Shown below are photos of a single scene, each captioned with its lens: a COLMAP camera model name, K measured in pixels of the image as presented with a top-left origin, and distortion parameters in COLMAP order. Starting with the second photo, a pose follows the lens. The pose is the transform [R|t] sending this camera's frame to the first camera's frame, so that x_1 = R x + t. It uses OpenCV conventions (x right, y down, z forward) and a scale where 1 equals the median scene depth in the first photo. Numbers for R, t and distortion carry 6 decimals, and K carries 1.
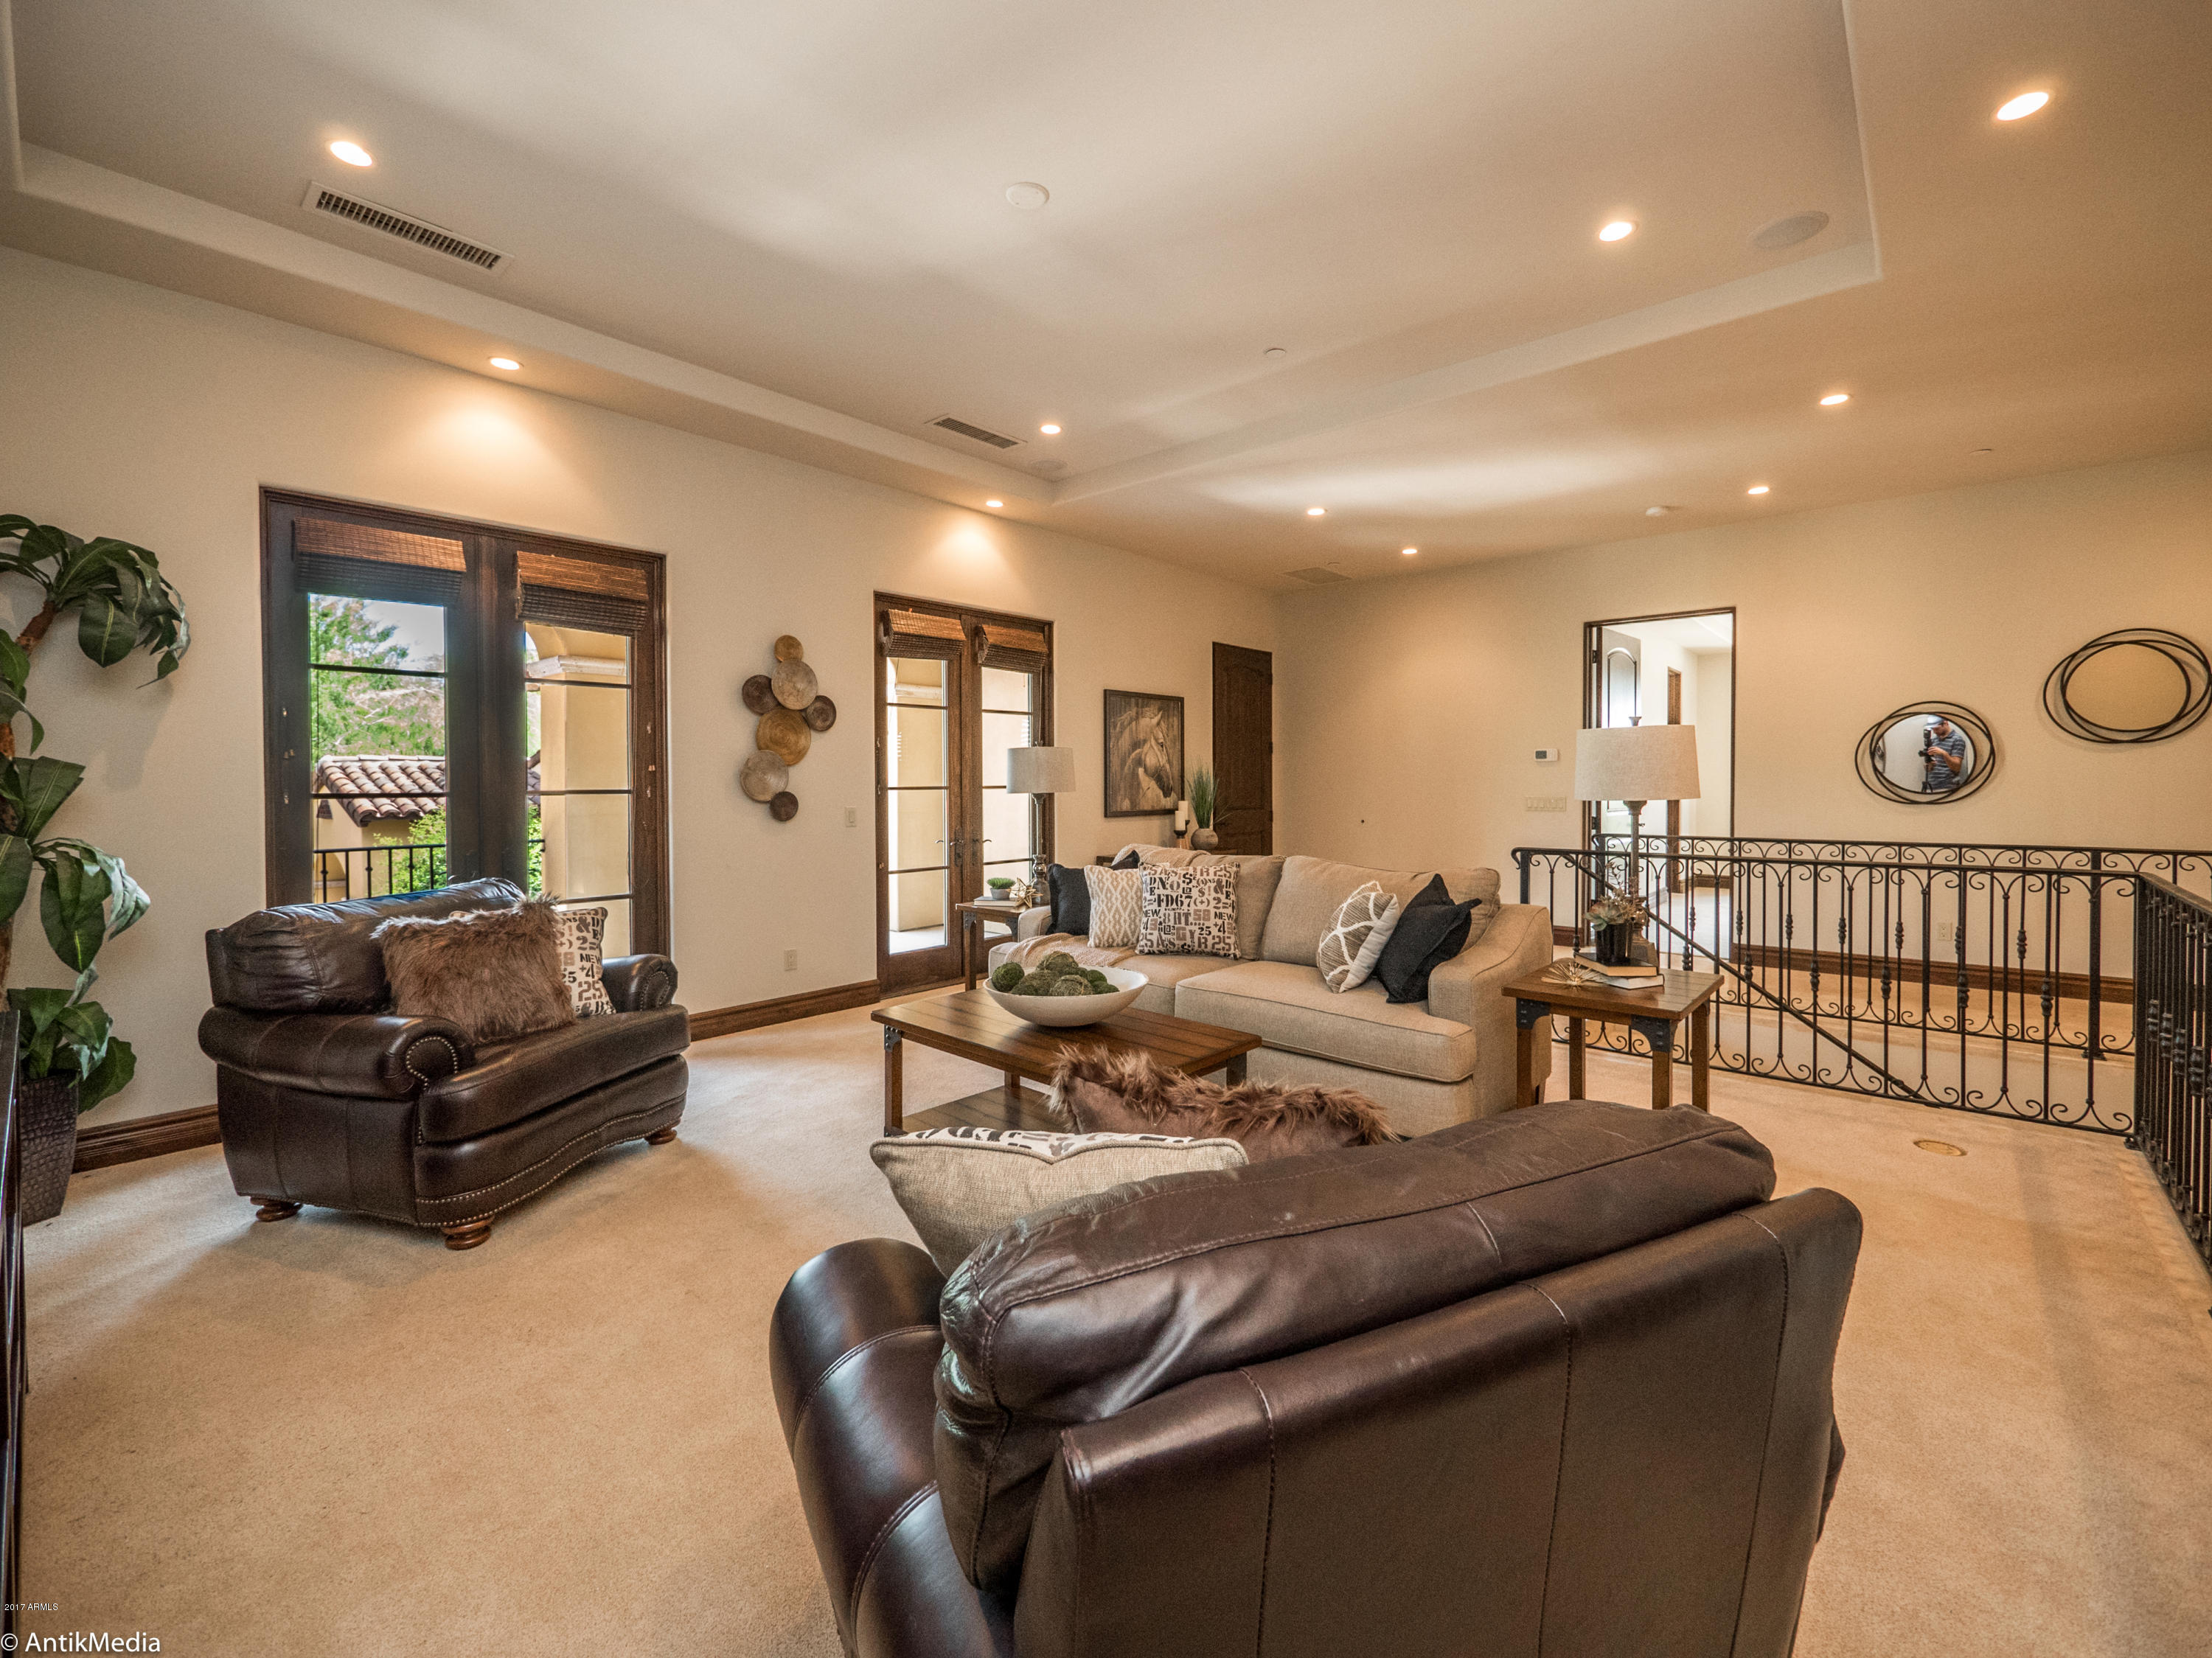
lens RADIAL K [[950.2, 0, 1079.1], [0, 950.2, 781.1], [0, 0, 1]] dist [-0.000550, -0.000146]
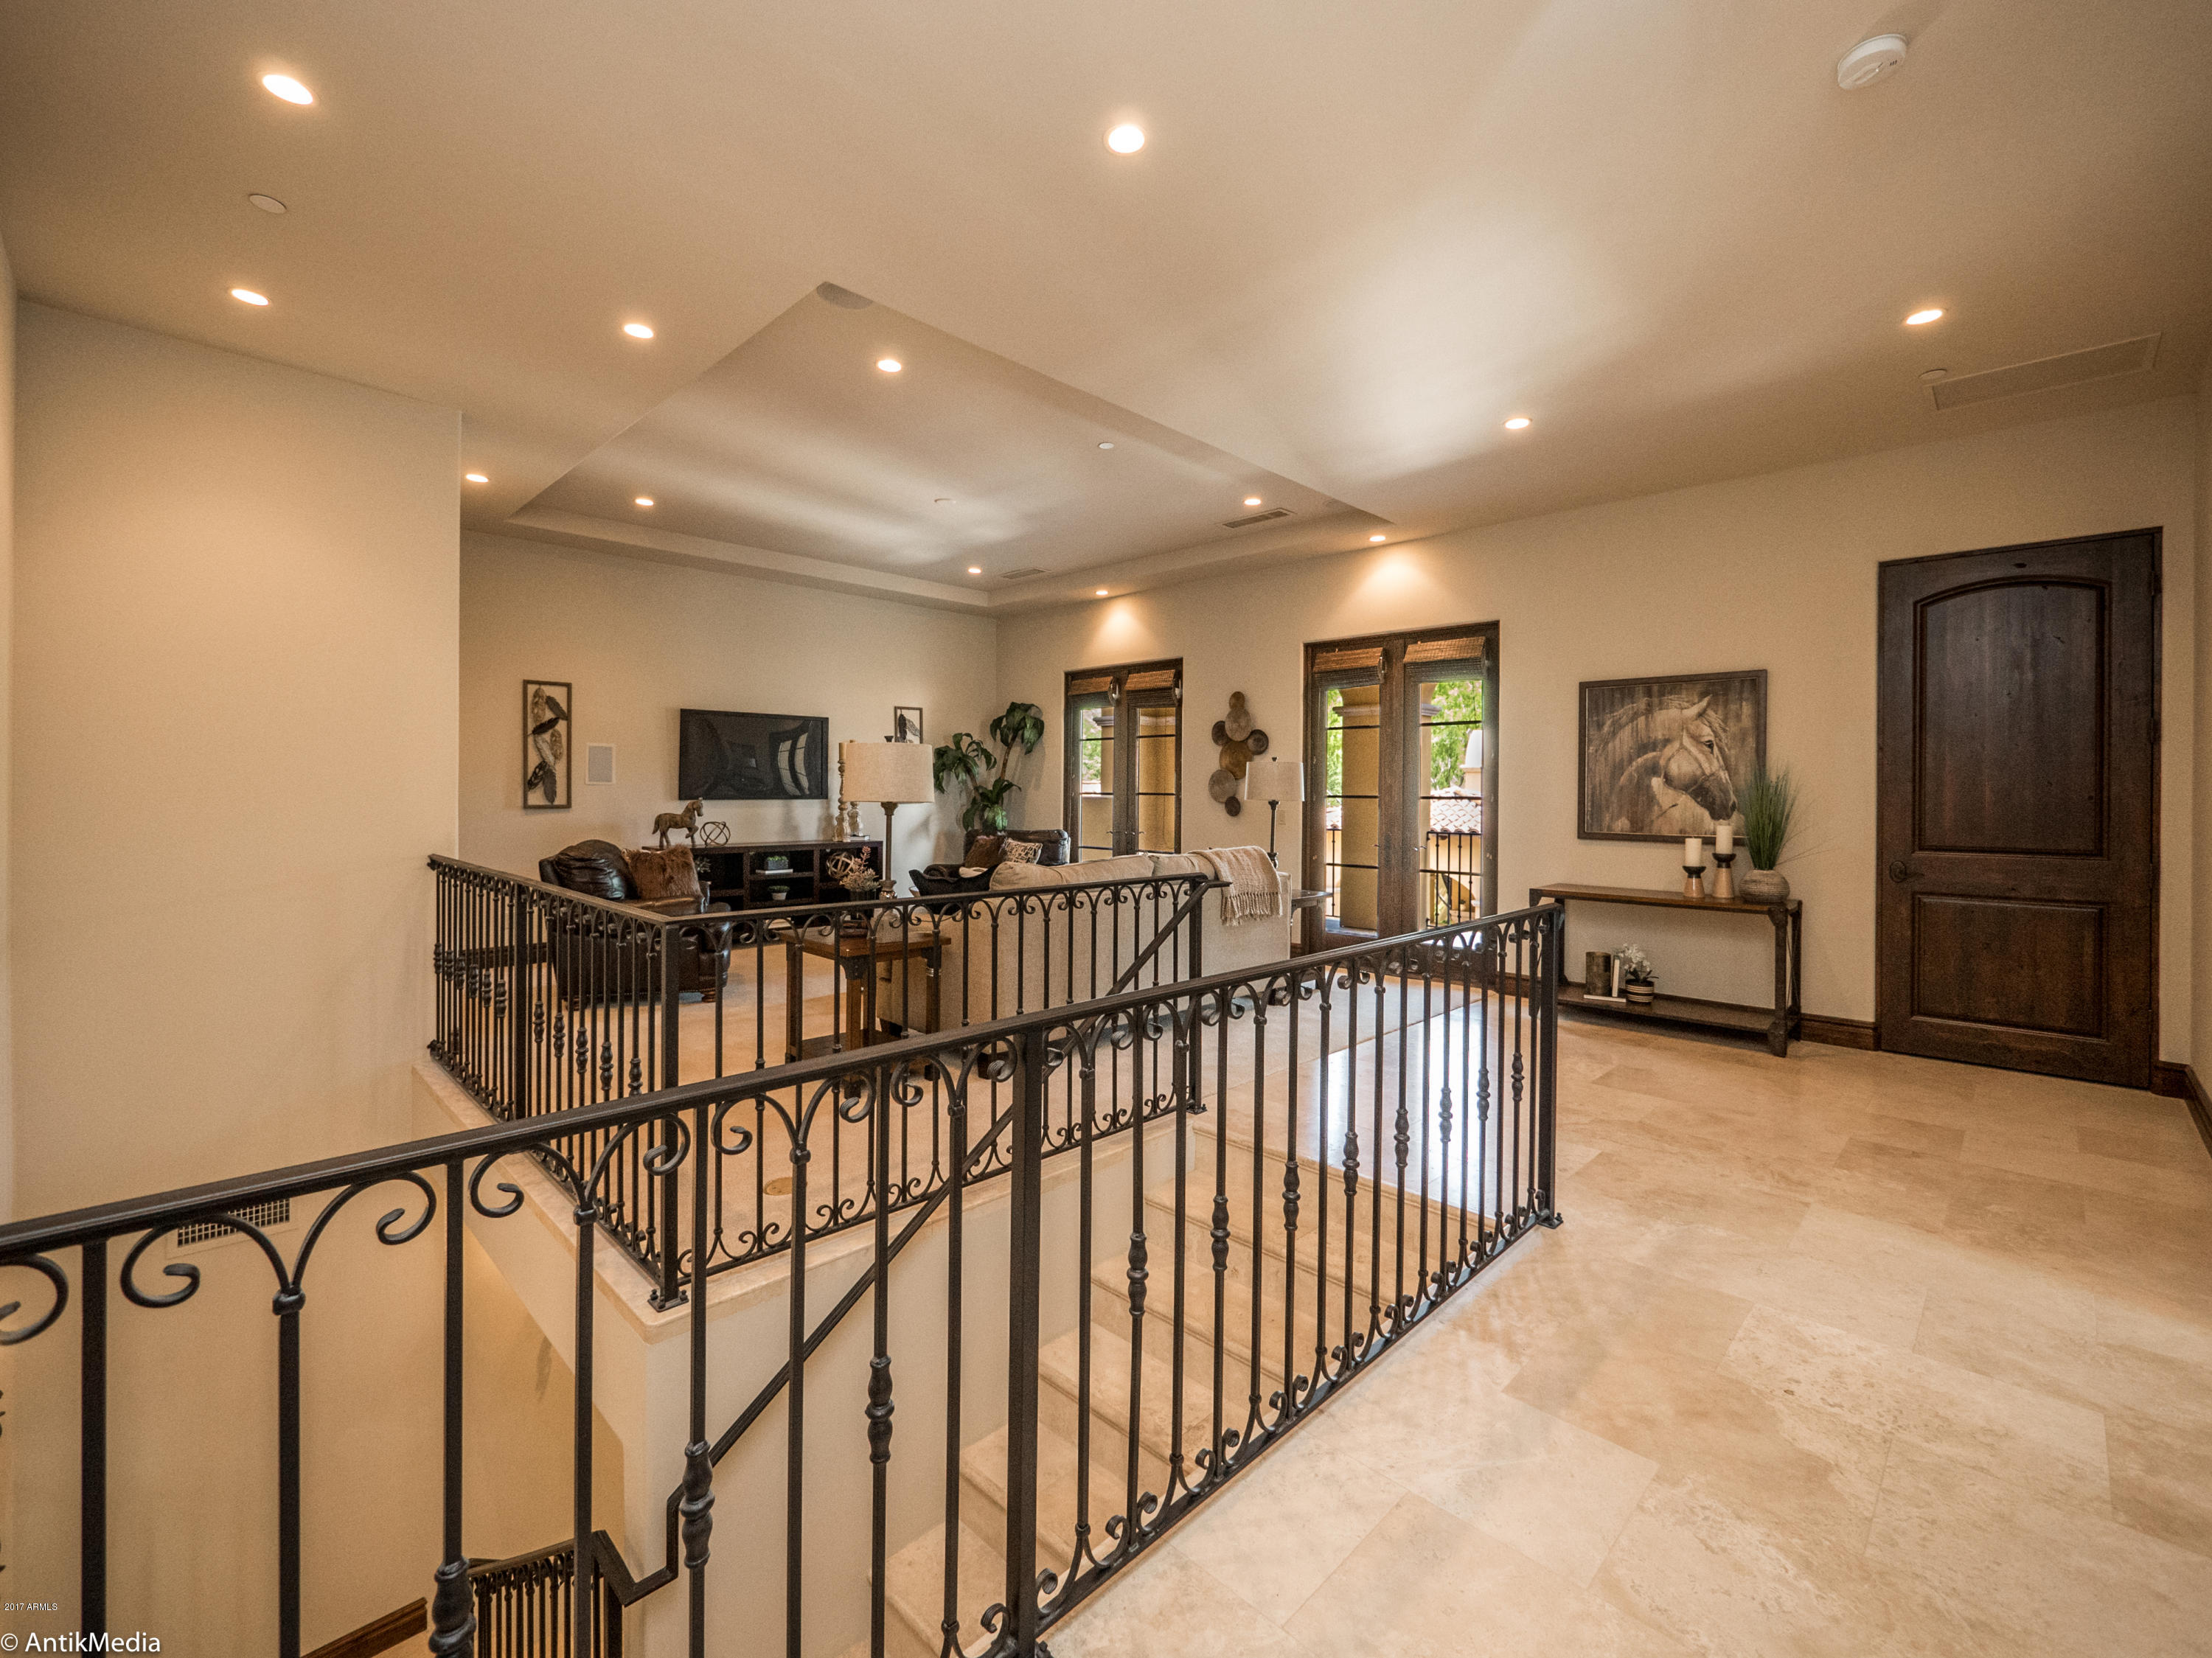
lens RADIAL K [[950.2, 0, 1105.3], [0, 950.2, 807.3], [0, 0, 1]] dist [-0.000550, -0.000146]
pose [[-0.052363, 0.014051, -0.998529, 1.114017], [-0.021083, 0.999663, 0.015172, 0.009676], [0.998406, 0.021846, -0.052049, 0.811467]]
